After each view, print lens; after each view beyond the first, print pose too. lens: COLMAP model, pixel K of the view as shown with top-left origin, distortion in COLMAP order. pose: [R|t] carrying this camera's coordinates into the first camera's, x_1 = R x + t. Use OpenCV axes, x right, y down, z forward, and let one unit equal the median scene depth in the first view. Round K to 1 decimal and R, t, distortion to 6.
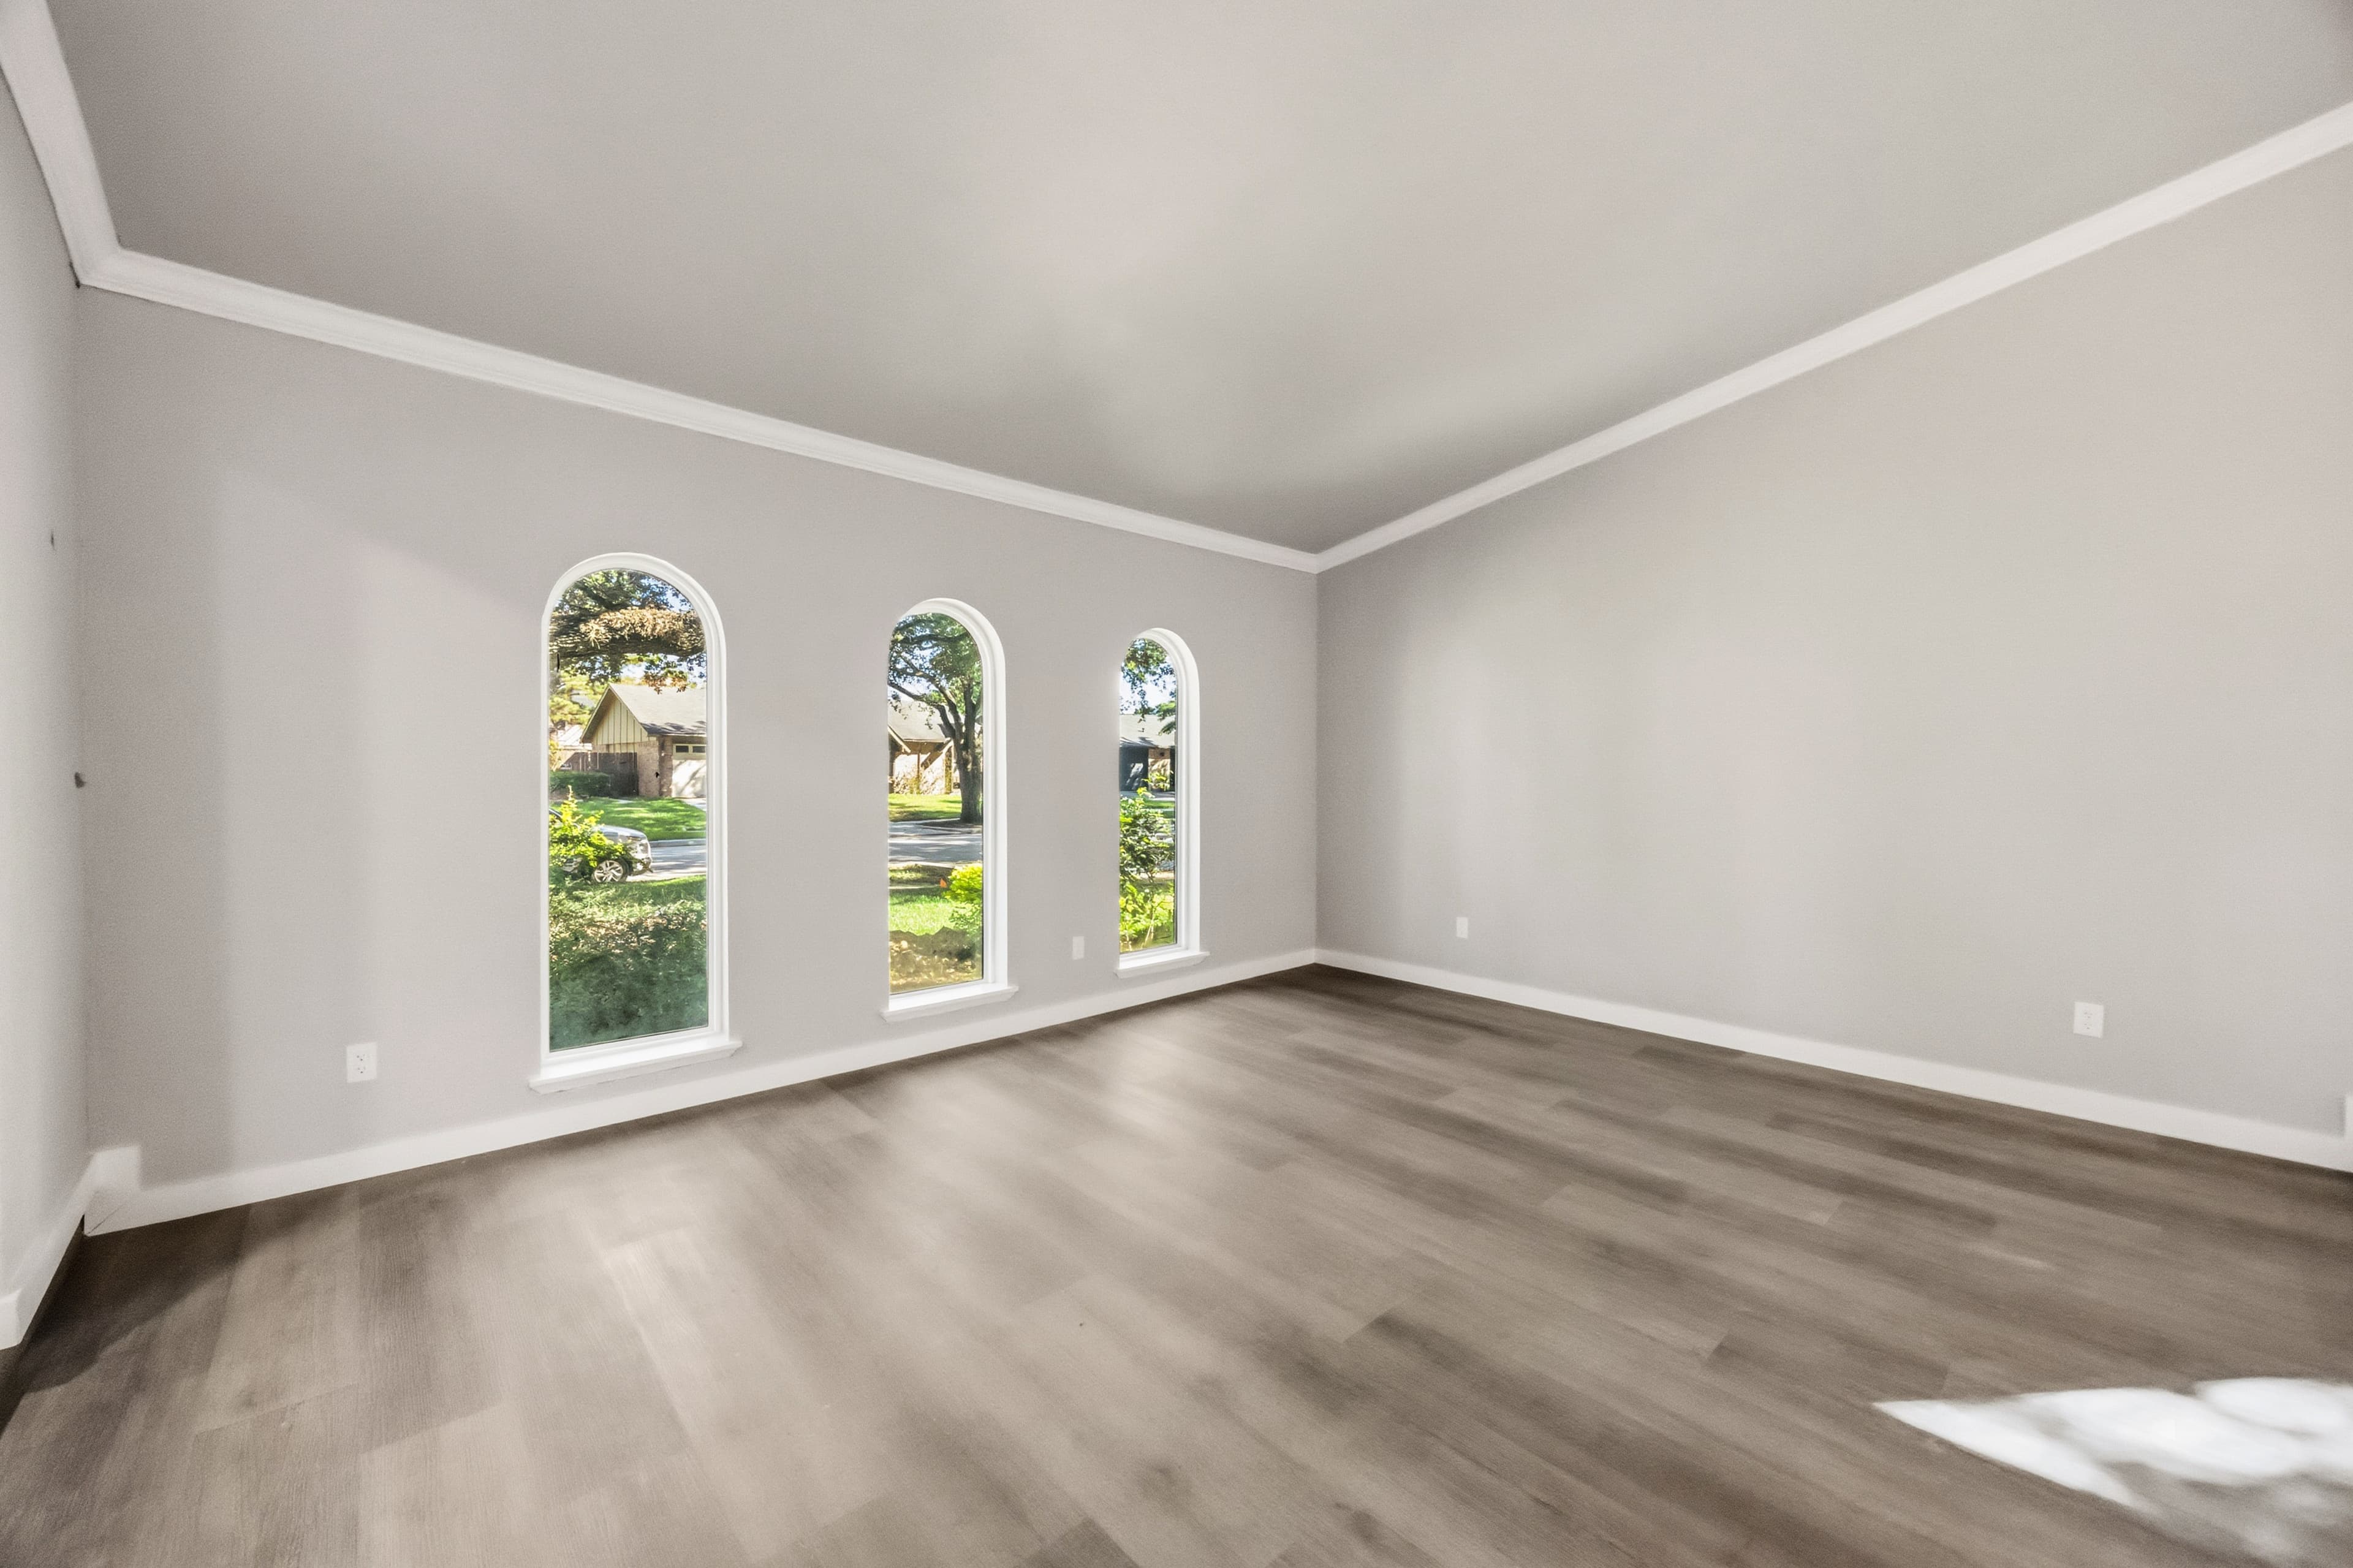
lens RADIAL K [[932.4, 0, 1168.9], [0, 932.4, 775.4], [0, 0, 1]] dist [0.000569, 0.000261]
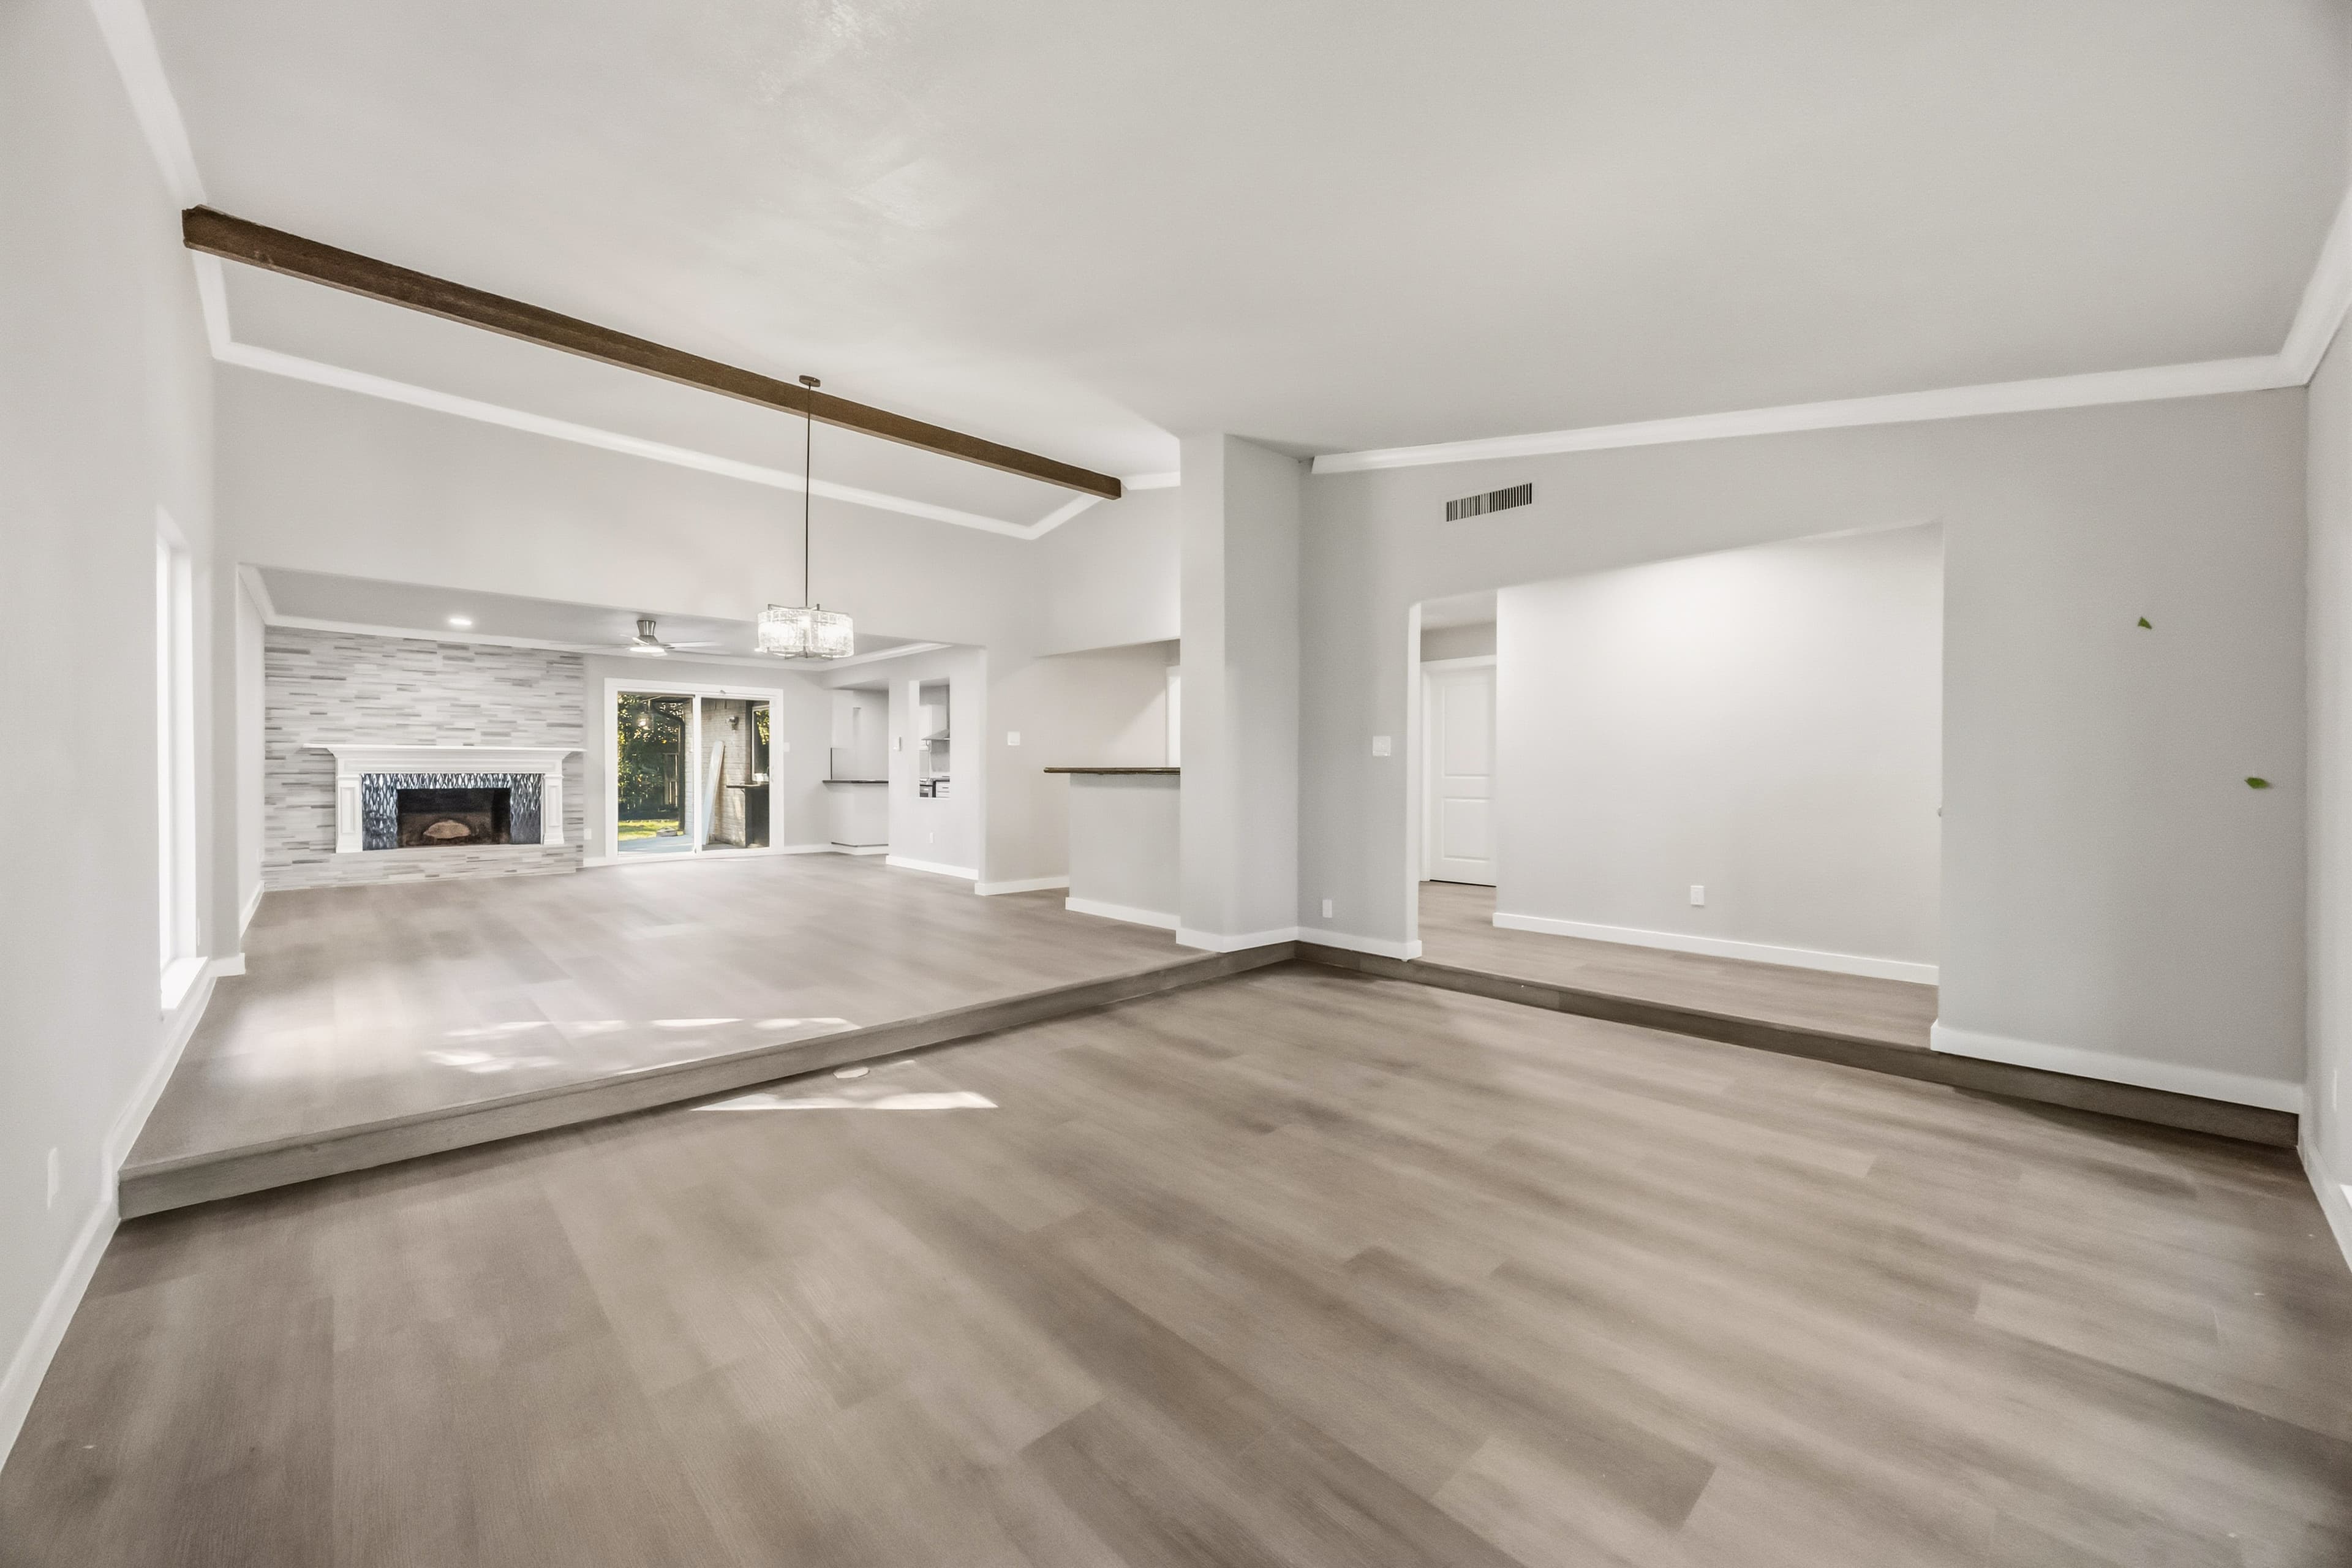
lens RADIAL K [[932.0, 0, 1175.2], [0, 932.0, 782.2], [0, 0, 1]] dist [0.000569, 0.000261]
pose [[-0.999660, -0.005049, -0.025575, 0.391716], [-0.005390, 0.999897, 0.013280, -0.006271], [0.025505, 0.013413, -0.999585, 2.338622]]
